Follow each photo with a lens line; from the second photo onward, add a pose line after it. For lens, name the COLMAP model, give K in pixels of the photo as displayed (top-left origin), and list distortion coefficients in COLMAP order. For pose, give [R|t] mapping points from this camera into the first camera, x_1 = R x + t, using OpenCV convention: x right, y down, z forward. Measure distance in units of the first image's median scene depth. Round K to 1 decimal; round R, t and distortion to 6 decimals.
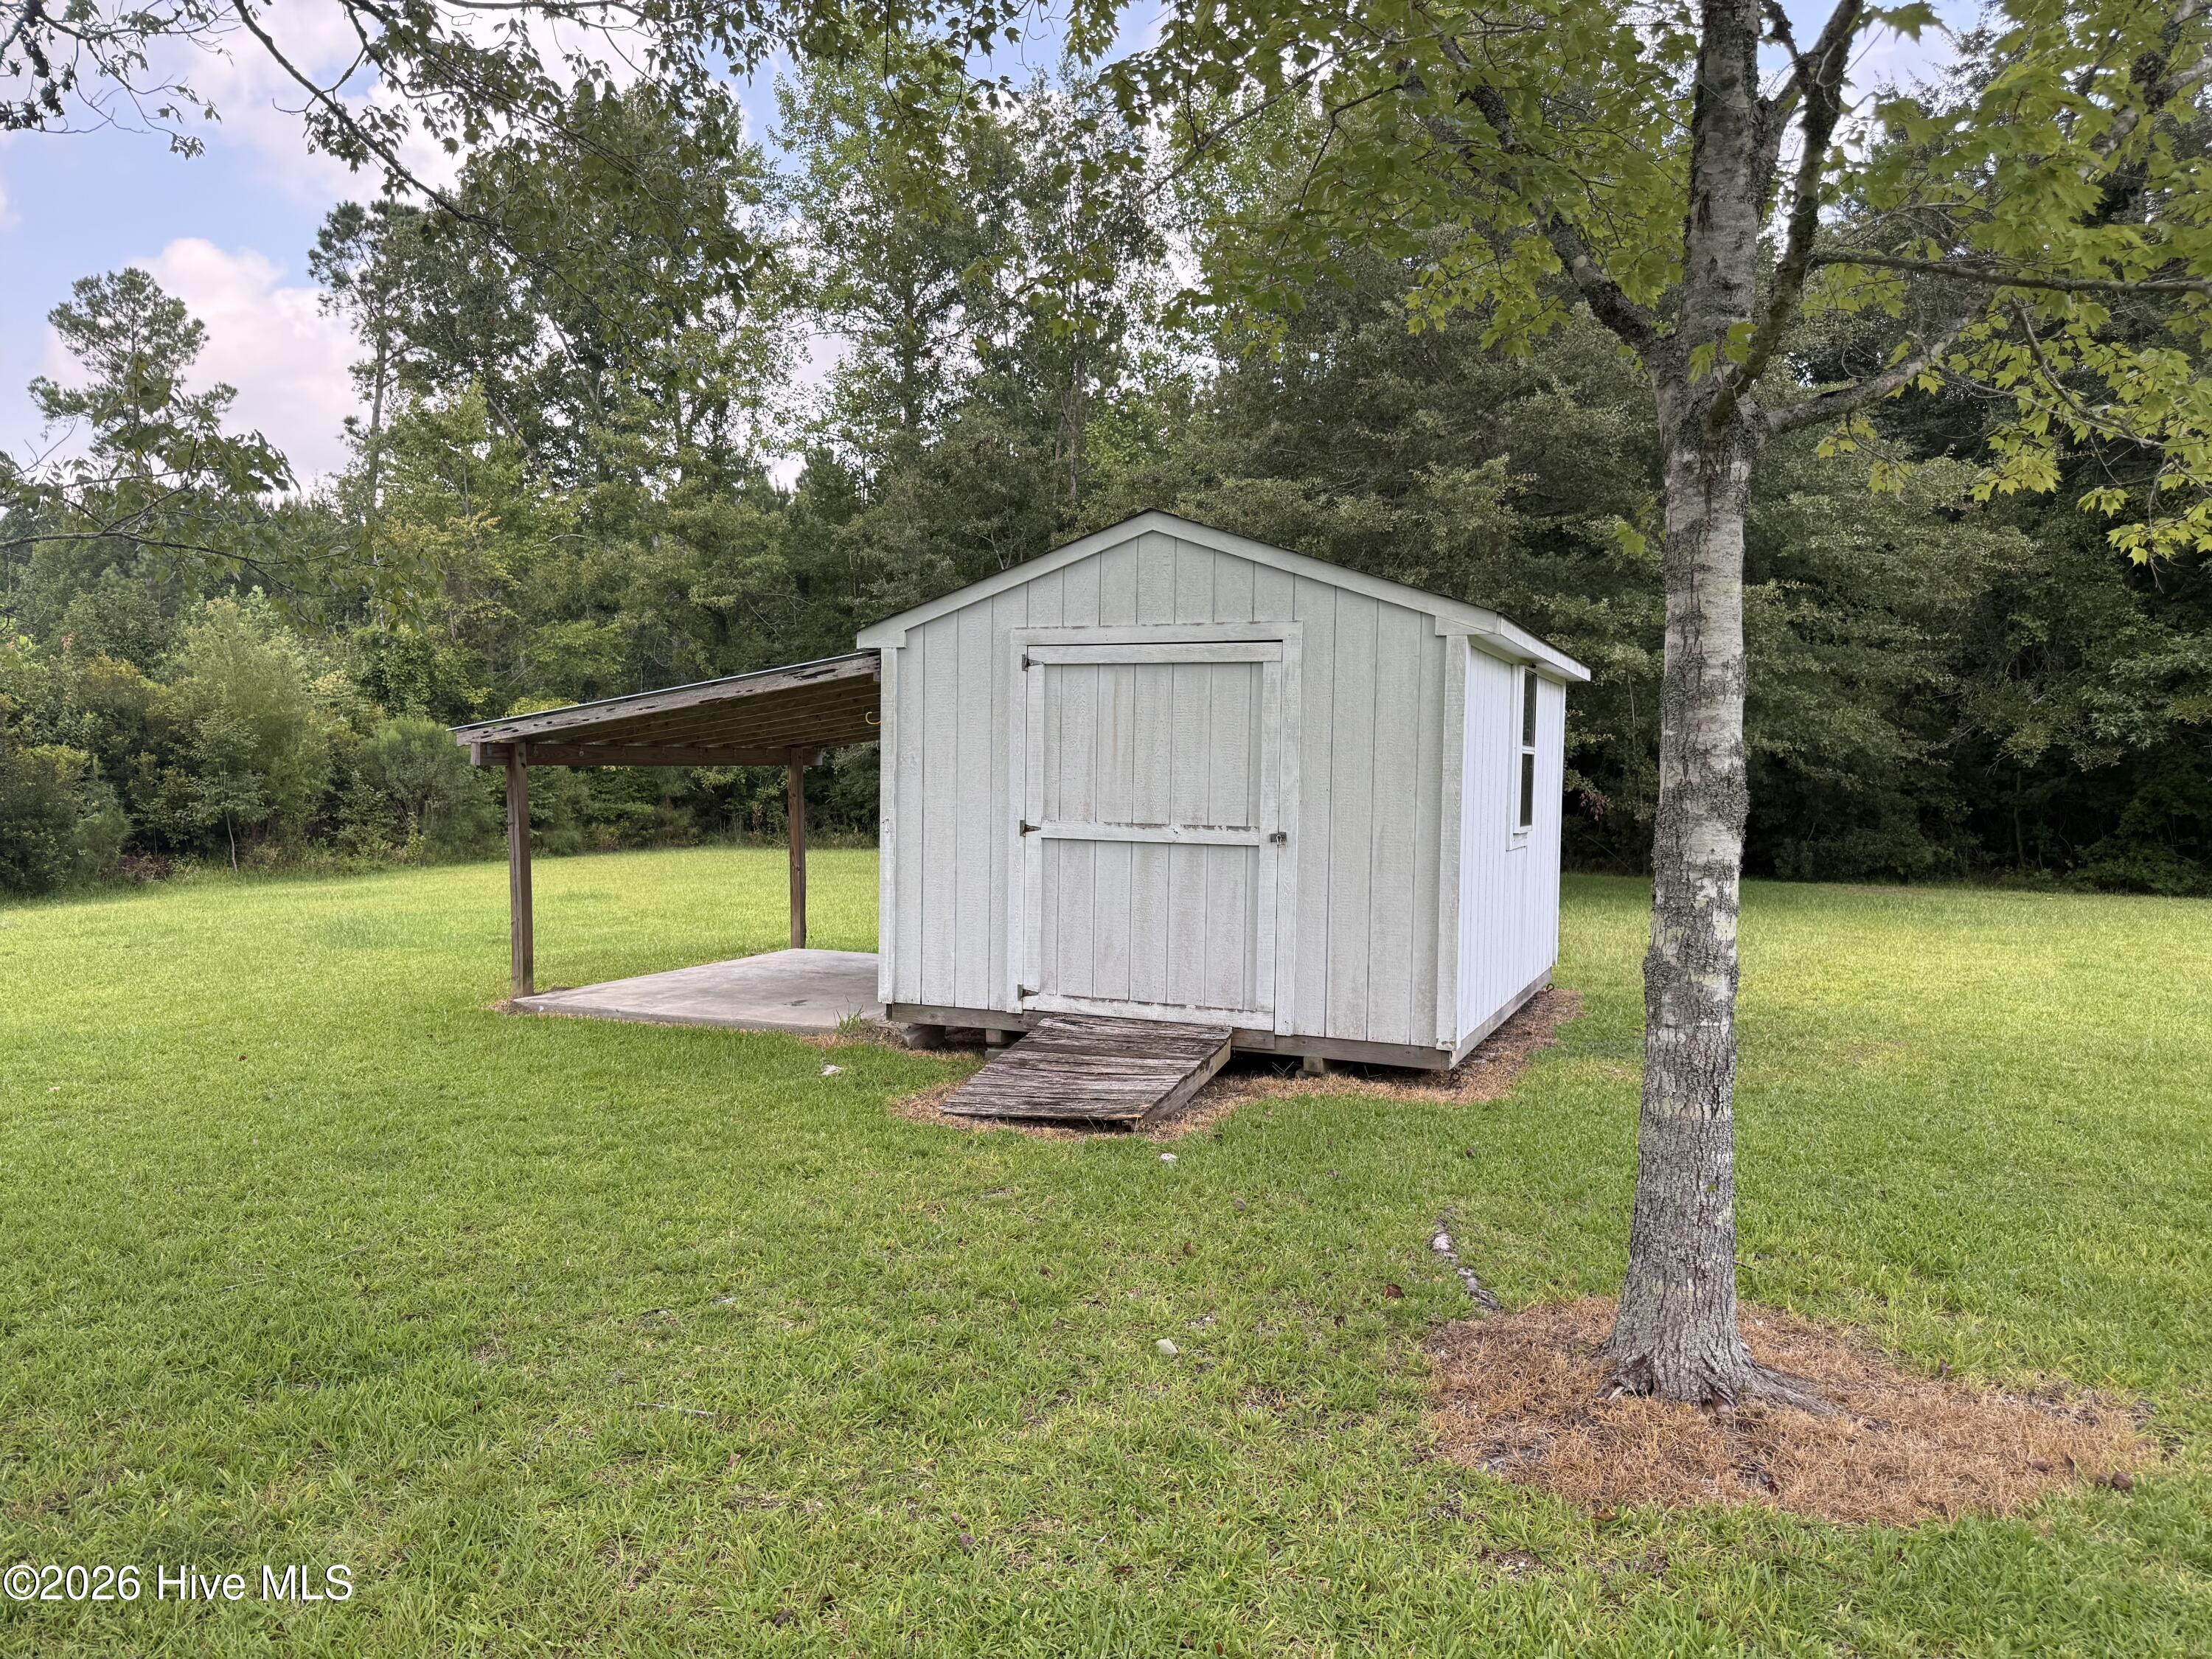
lens RADIAL K [[1550.4, 0, 1106.5], [0, 1550.4, 827.5], [0, 0, 1]] dist [0.032449, -0.000274]
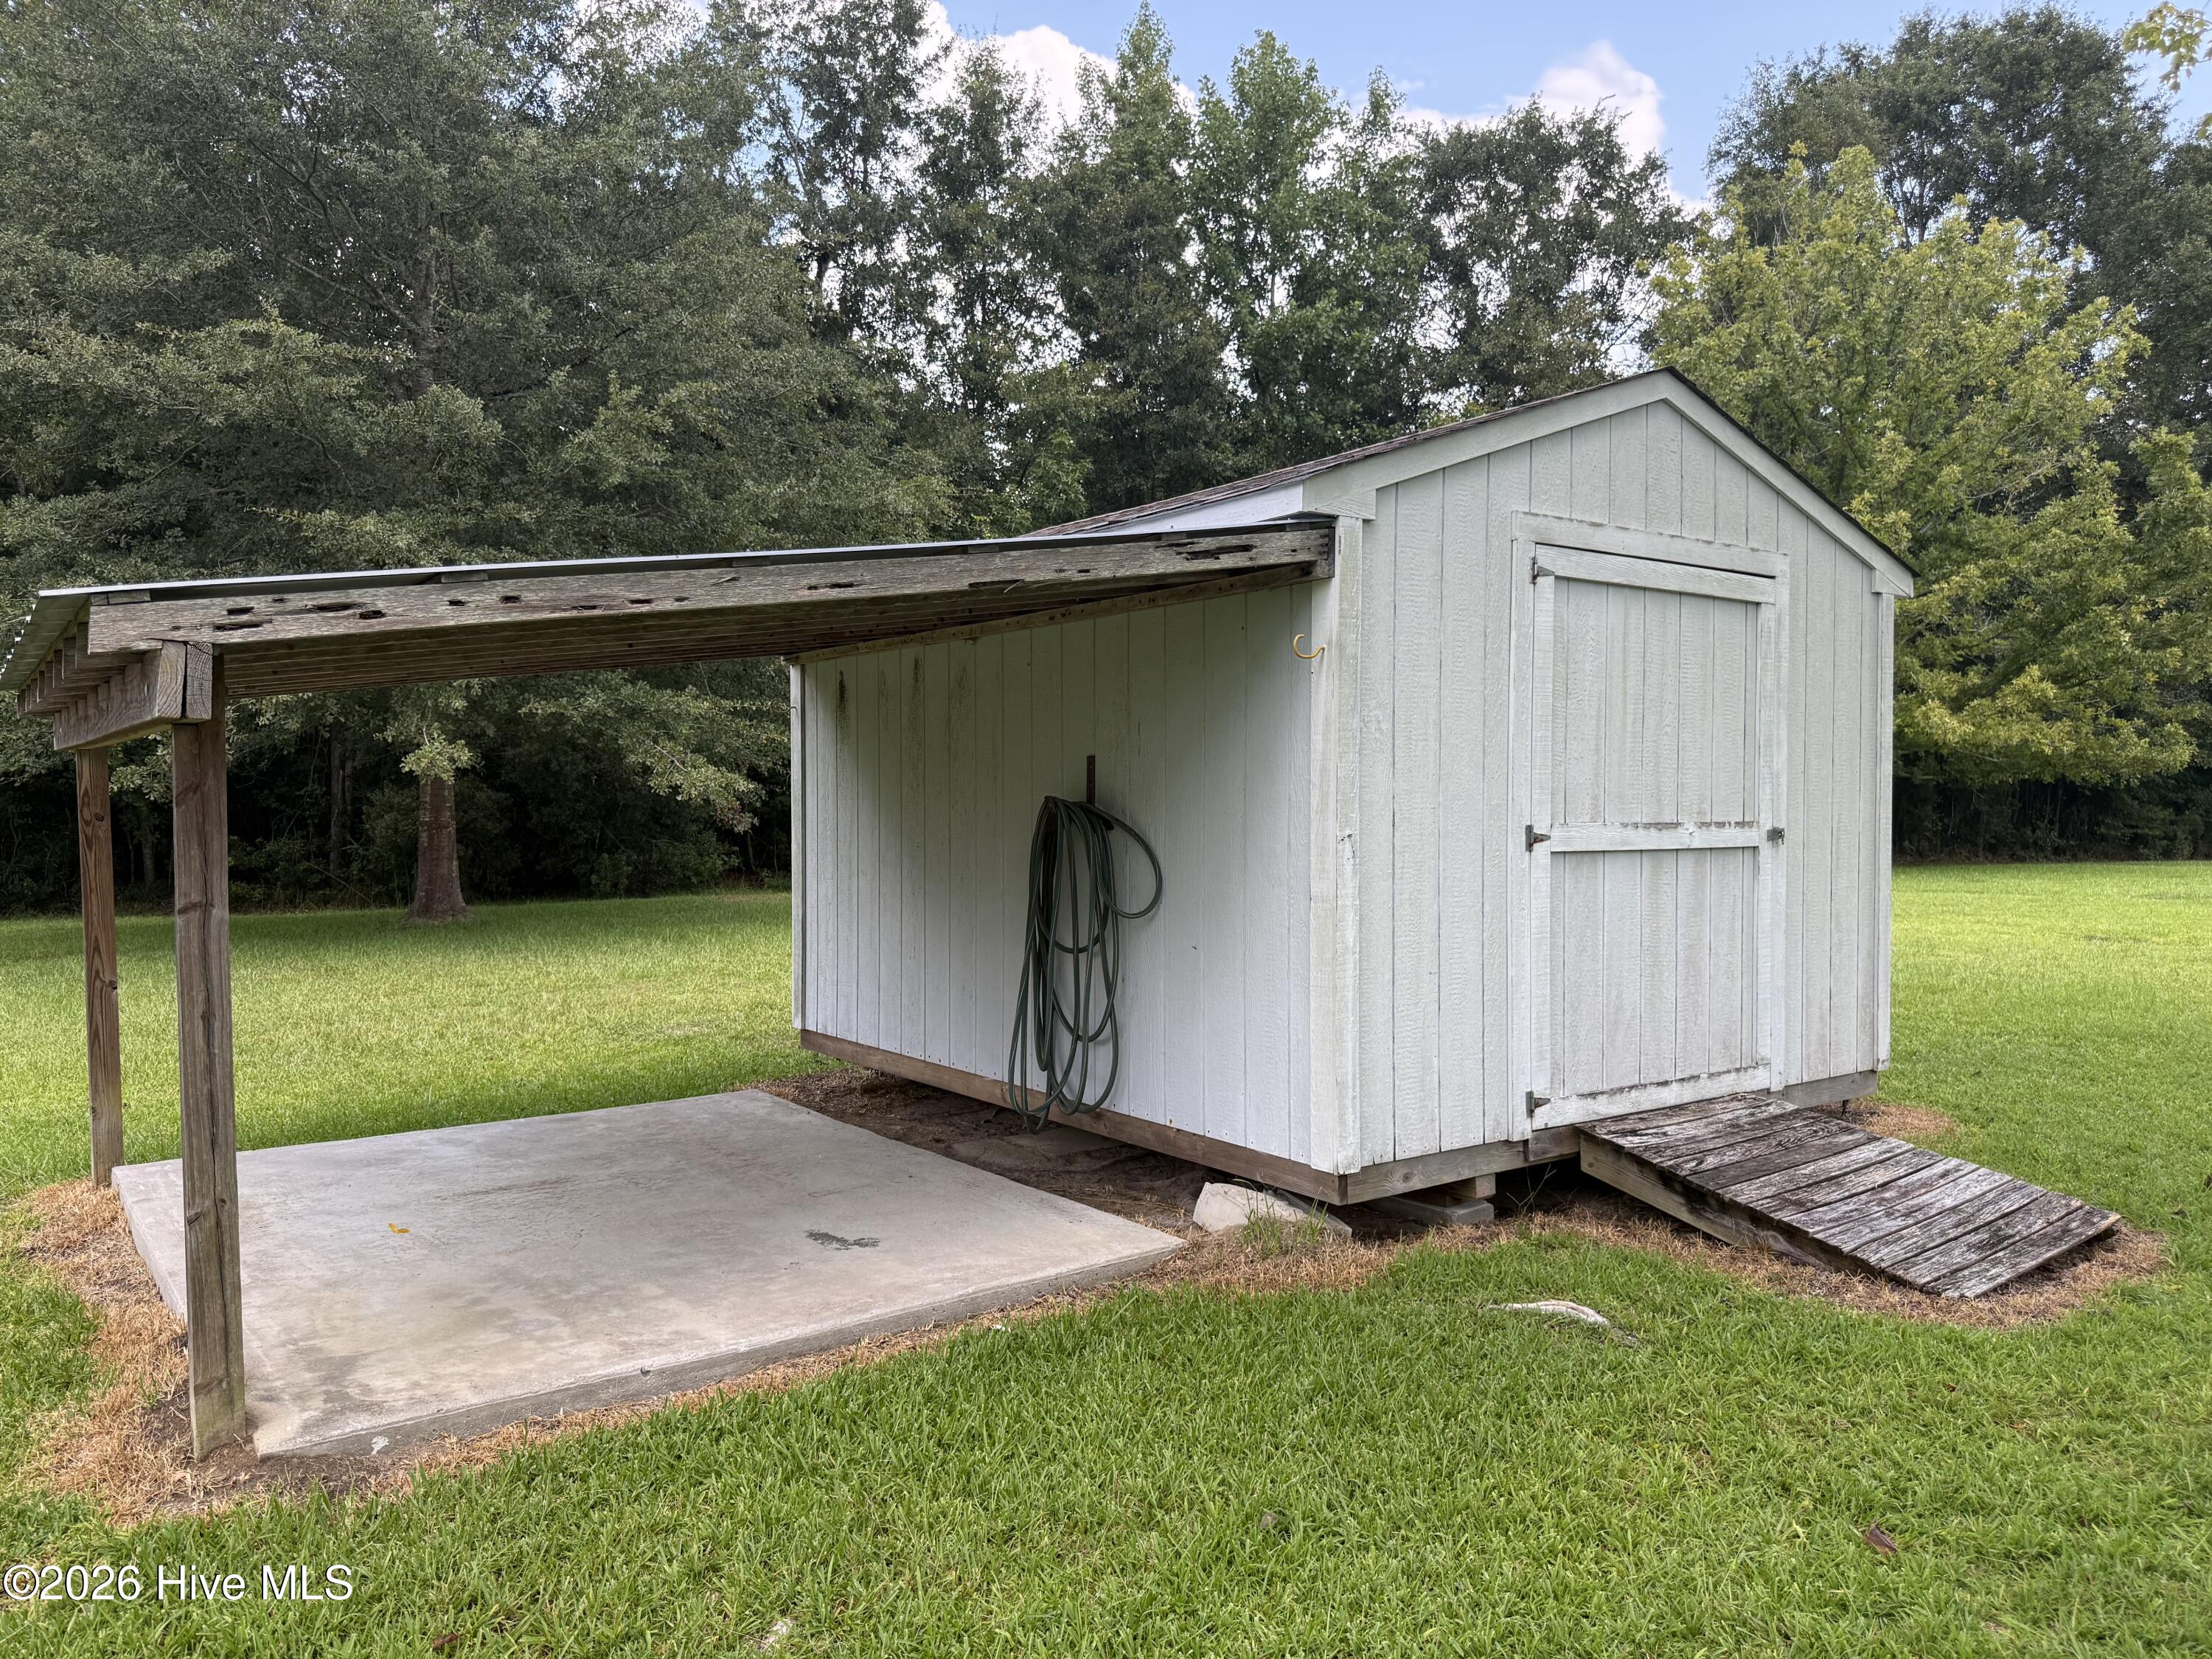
lens RADIAL K [[1550.4, 0, 1106.7], [0, 1550.4, 836.7], [0, 0, 1]] dist [0.032449, -0.000274]
pose [[0.533403, -0.031969, 0.845257, -0.680048], [0.046965, 0.998863, 0.008142, -0.013420], [-0.844557, 0.035354, 0.534298, 0.824107]]
